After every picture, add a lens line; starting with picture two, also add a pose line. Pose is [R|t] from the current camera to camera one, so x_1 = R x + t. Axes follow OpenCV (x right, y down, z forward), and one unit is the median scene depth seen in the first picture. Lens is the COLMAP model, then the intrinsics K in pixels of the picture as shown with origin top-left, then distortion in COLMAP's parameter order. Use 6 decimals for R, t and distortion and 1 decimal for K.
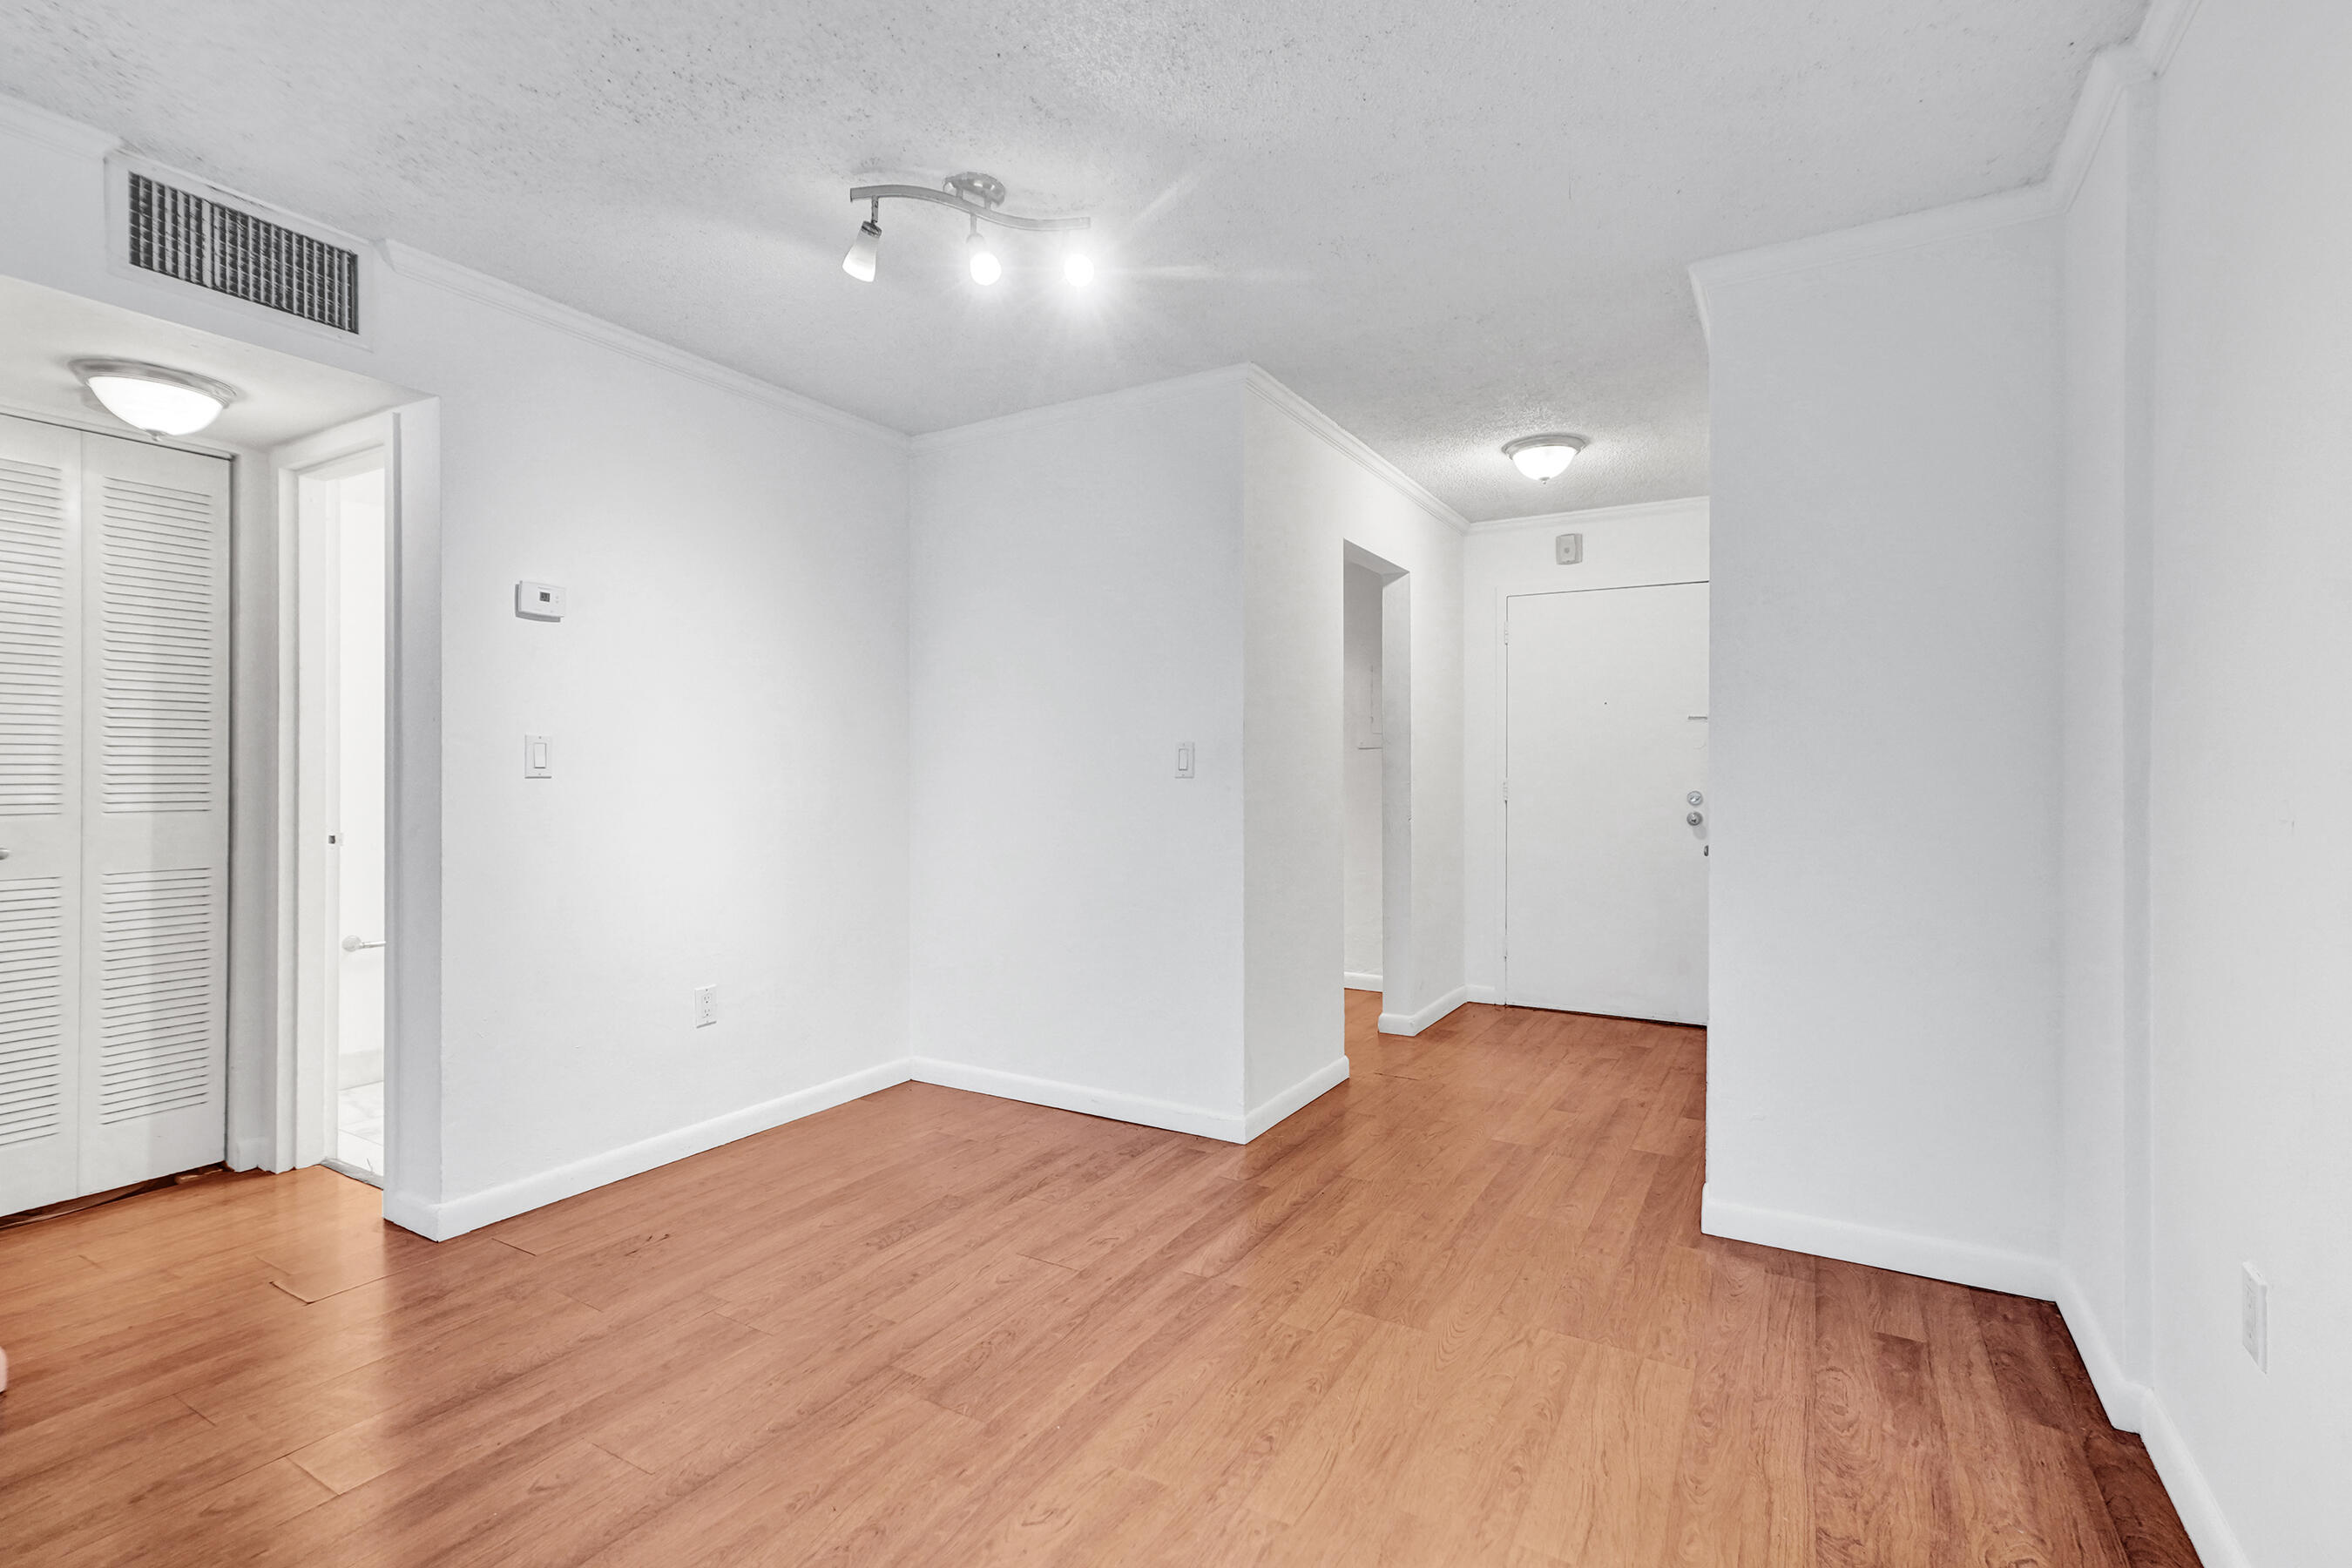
lens RADIAL K [[1081.5, 0, 1183.8], [0, 1081.5, 764.8], [0, 0, 1]] dist [0.001029, 0.000781]
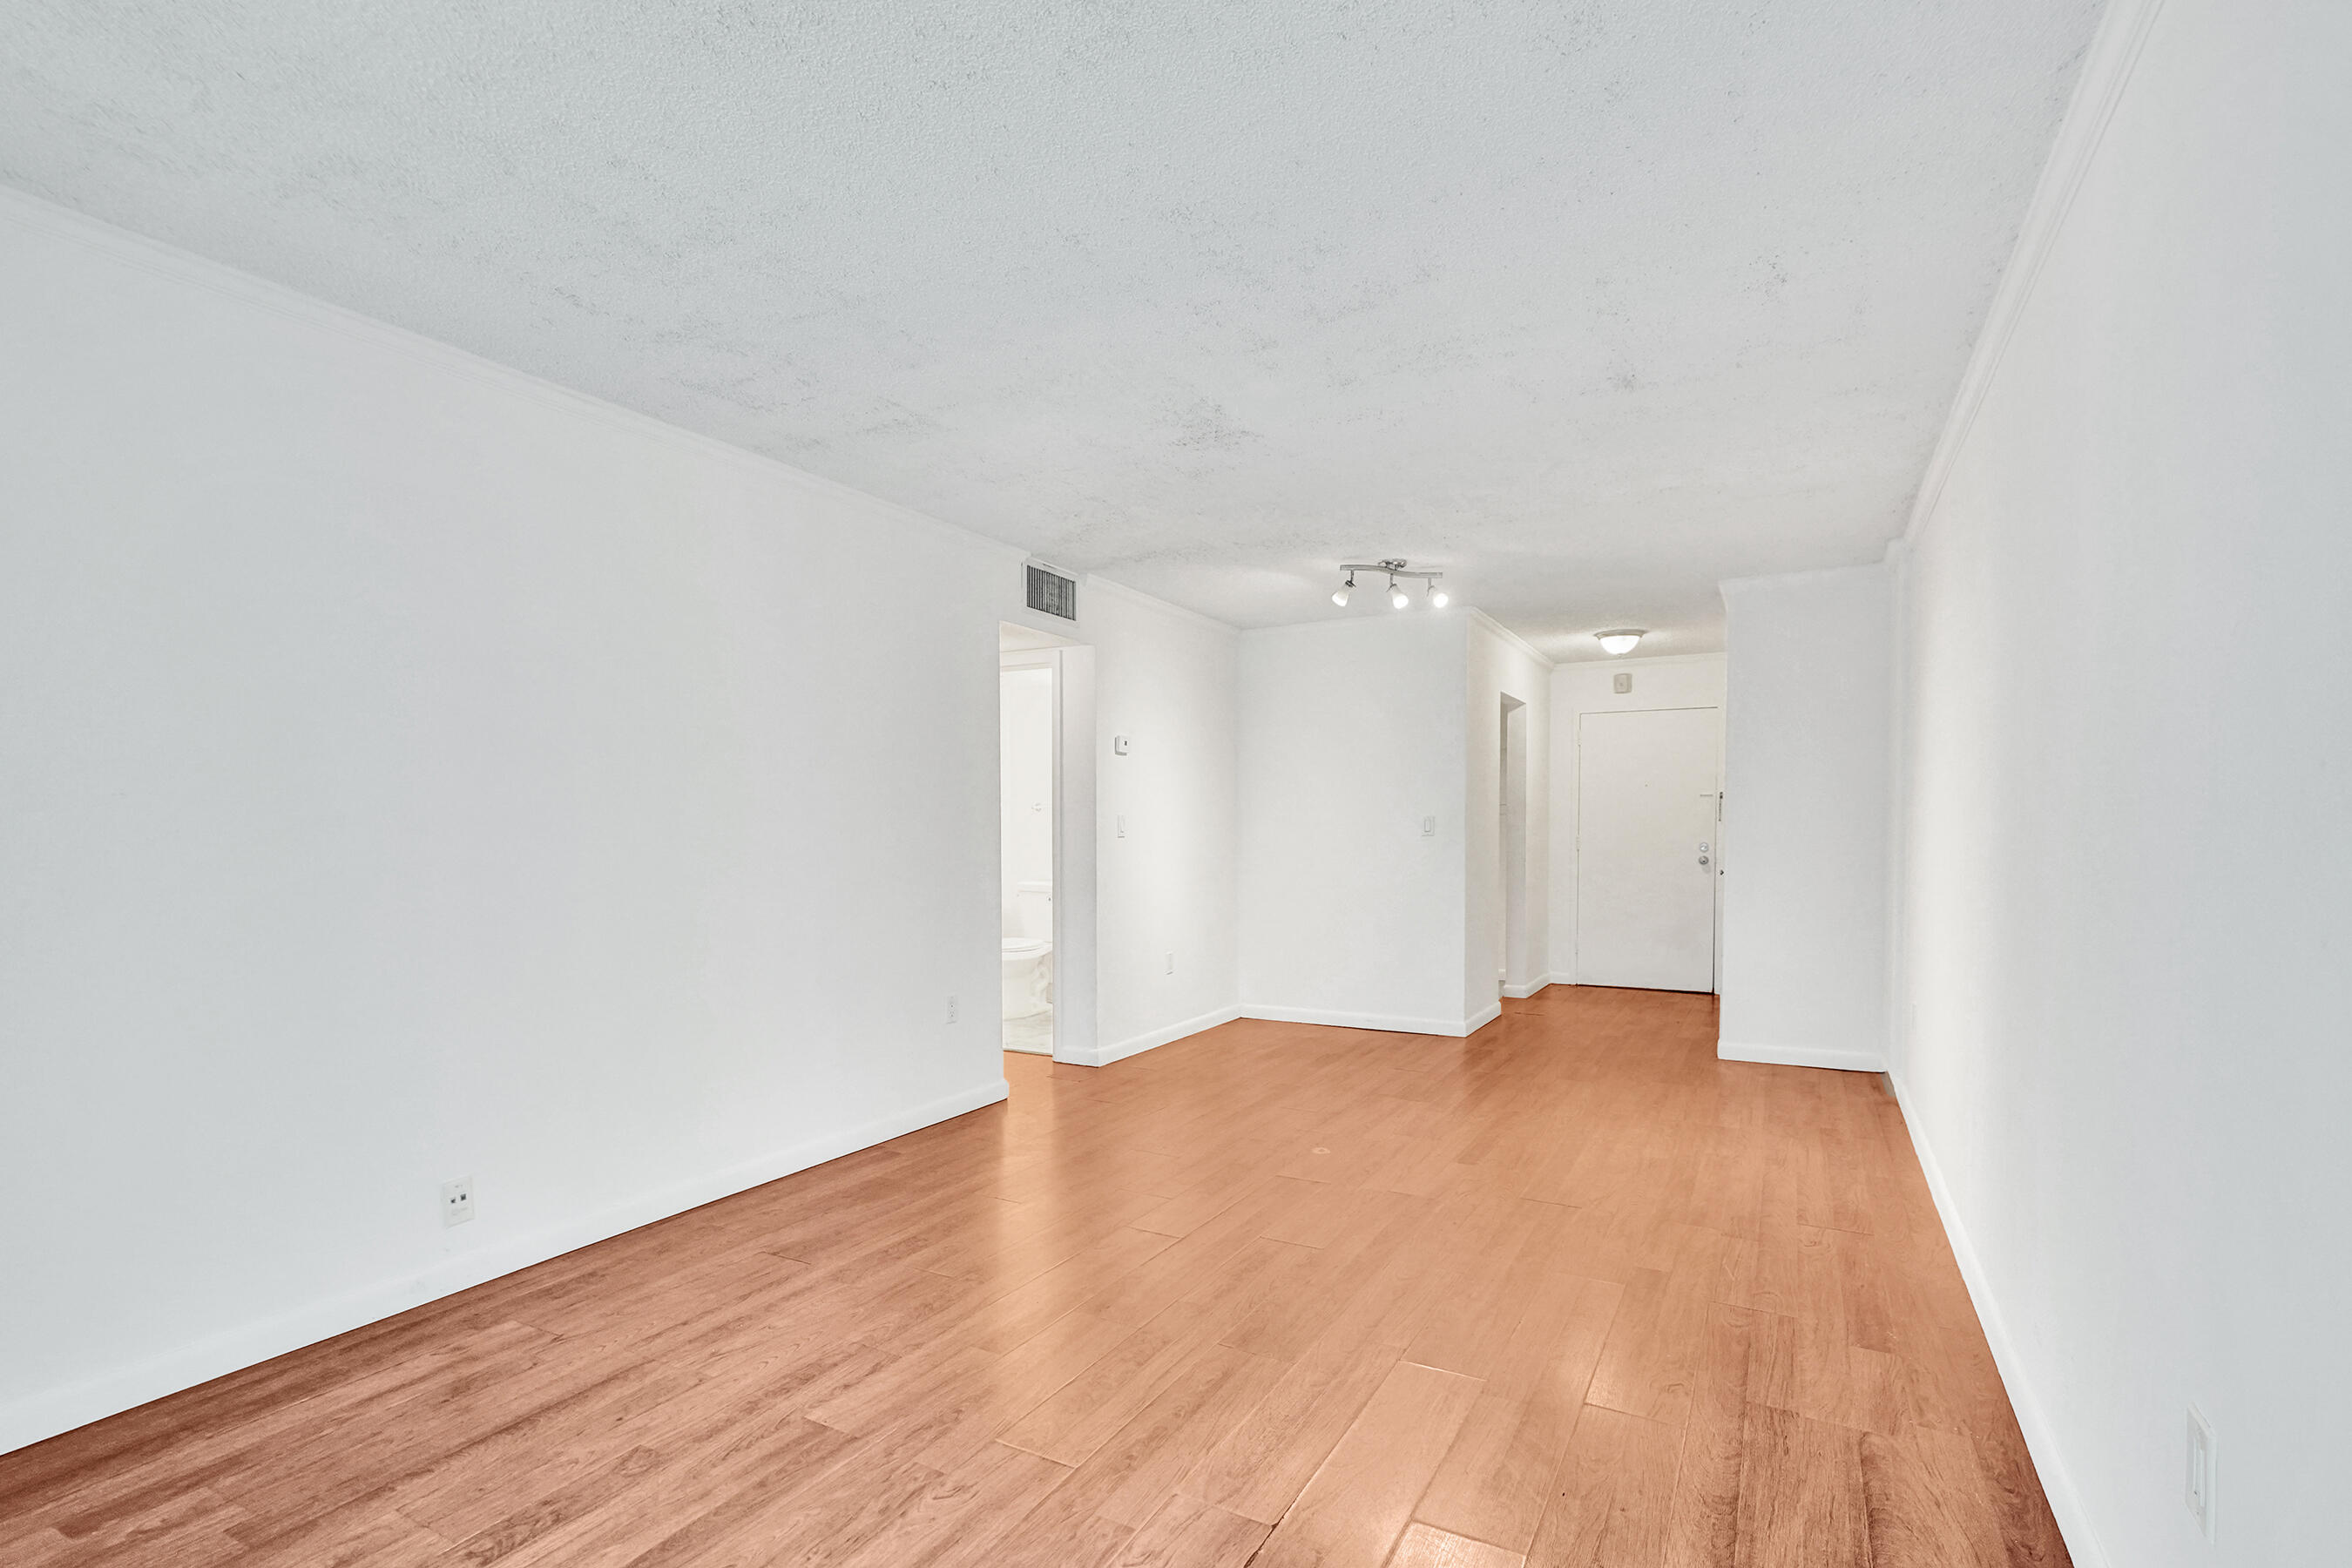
lens RADIAL K [[1127.3, 0, 1171.0], [0, 1127.3, 853.0], [0, 0, 1]] dist [0.003325, 0.000422]
pose [[0.999693, -0.004397, 0.024384, -0.474510], [0.003680, 0.999563, 0.029338, -0.015701], [-0.024503, -0.029239, 0.999272, -0.857799]]
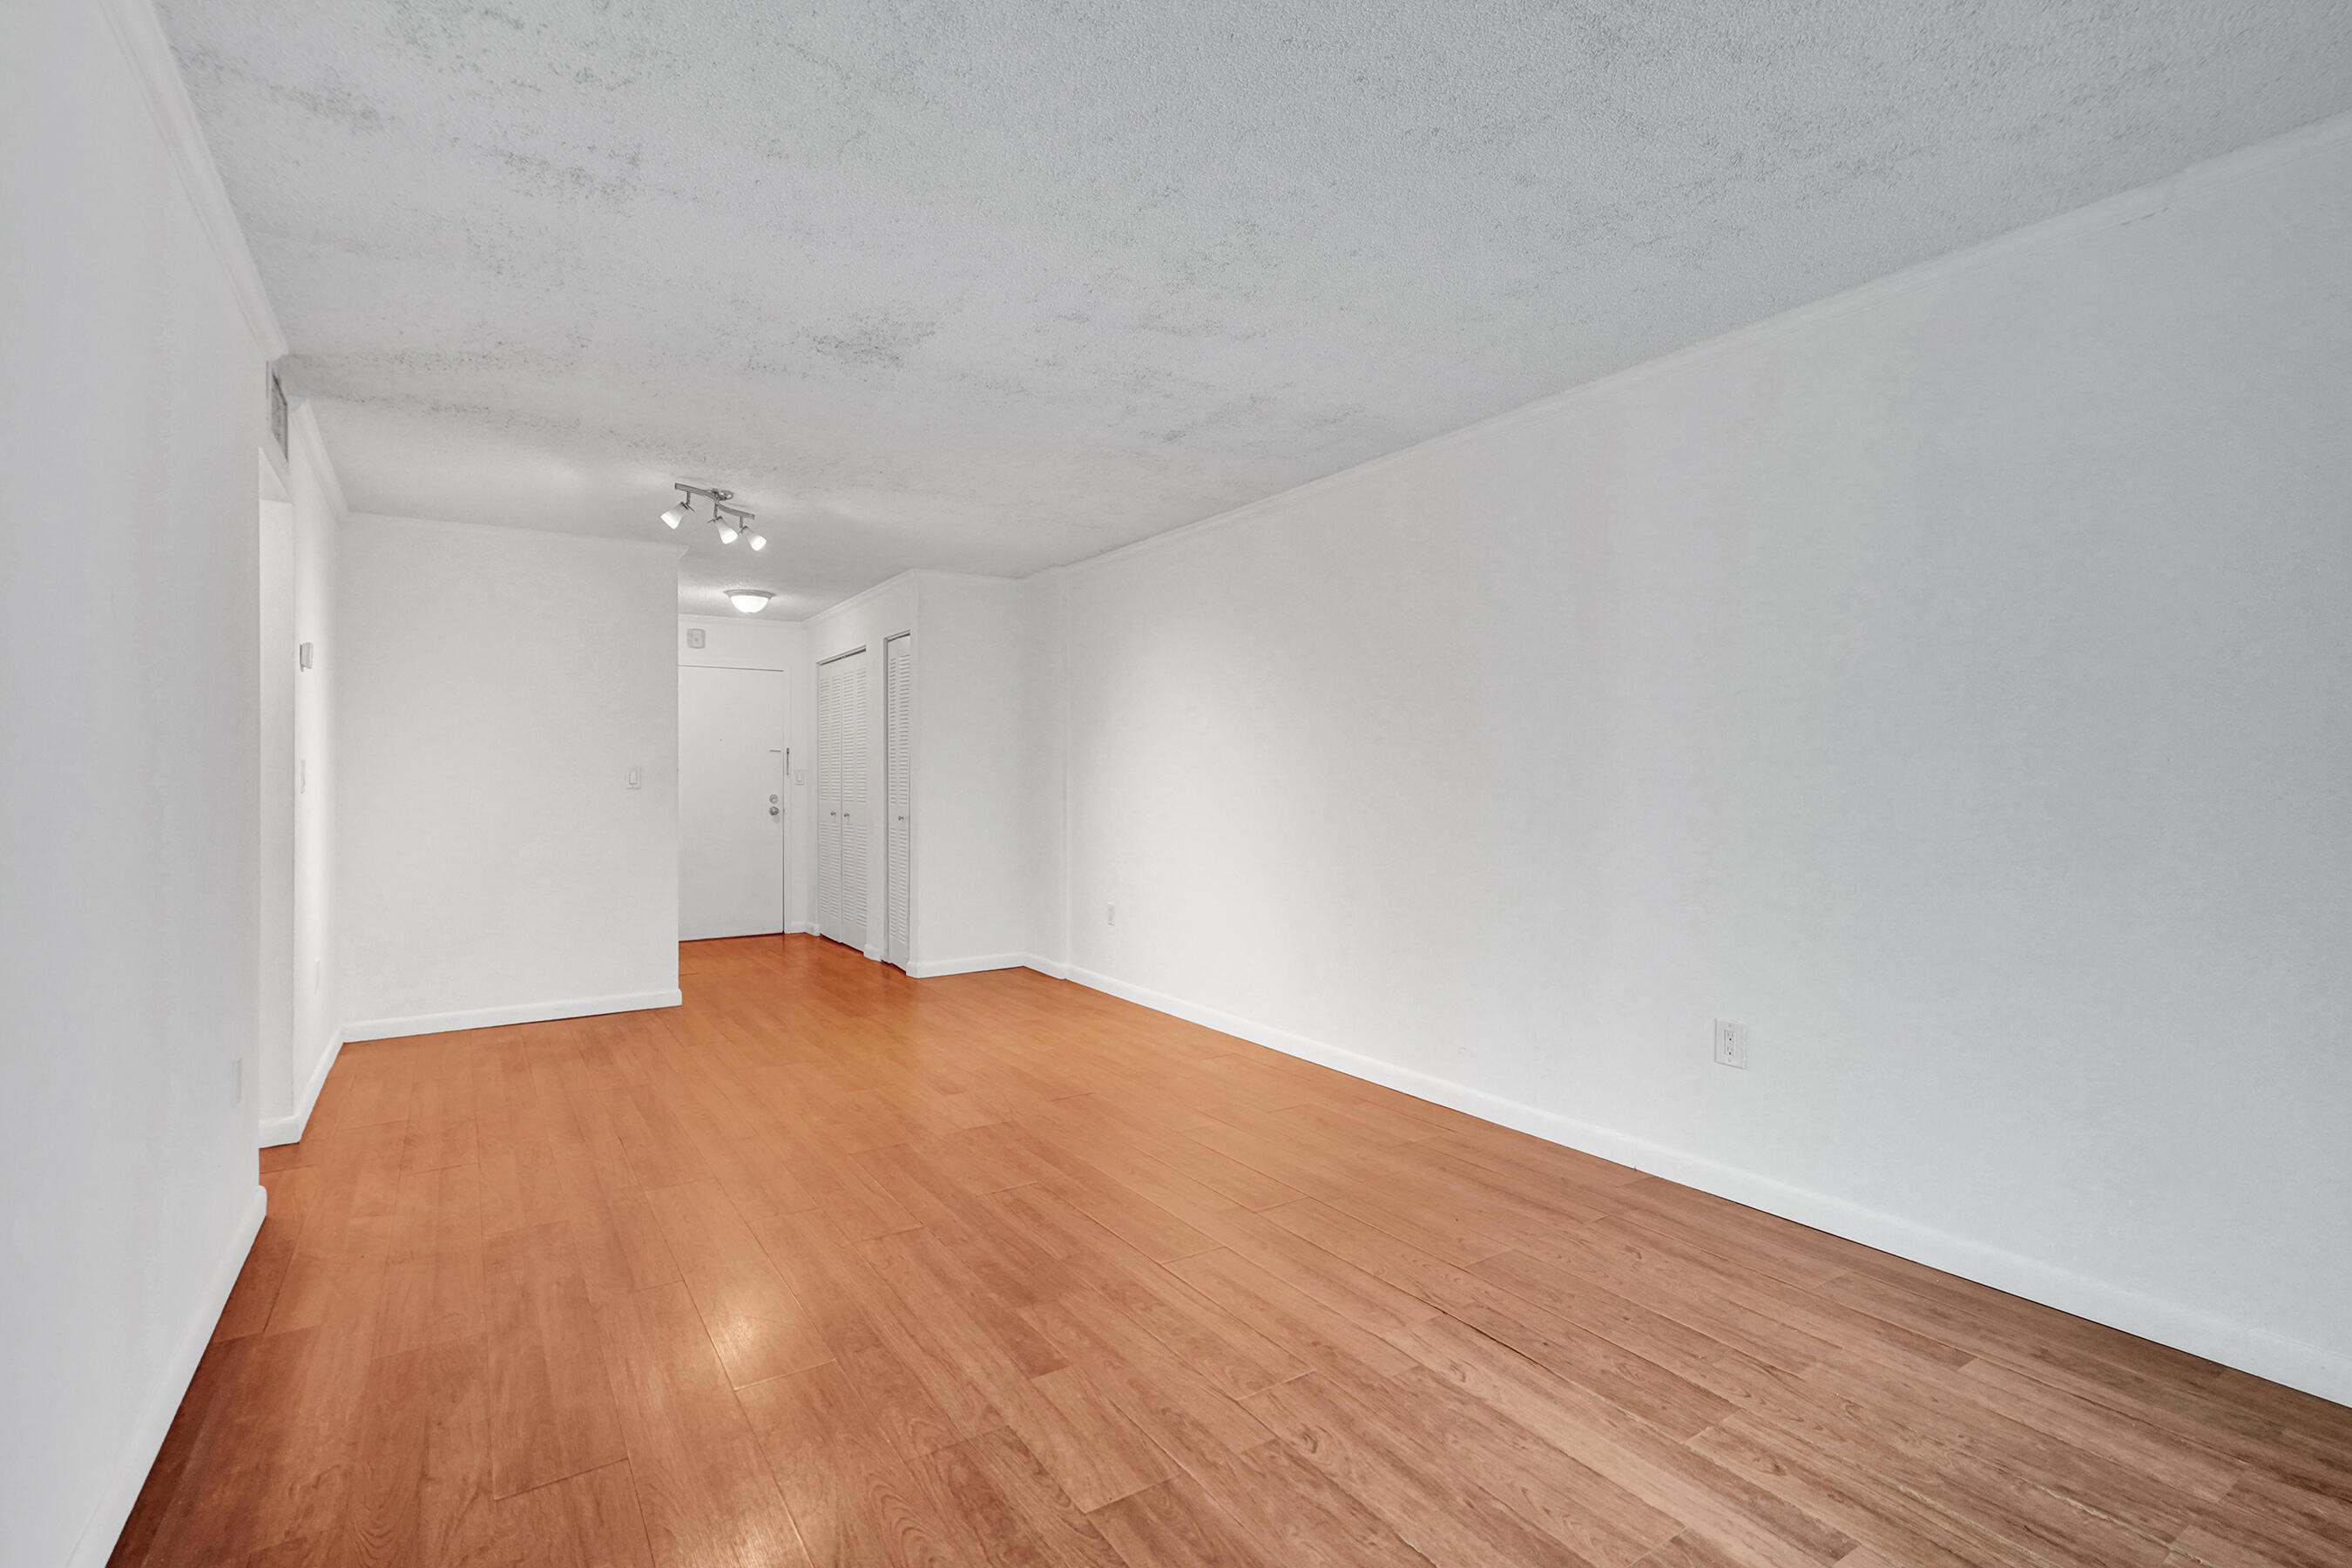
lens RADIAL K [[1108.6, 0, 1176.0], [0, 1108.6, 784.0], [0, 0, 1]] dist [0.012076, 0.000275]
pose [[0.433805, -0.010053, 0.900950, -1.150579], [0.002756, 0.999948, 0.009830, -0.009846], [-0.901002, -0.001781, 0.433811, -0.443973]]
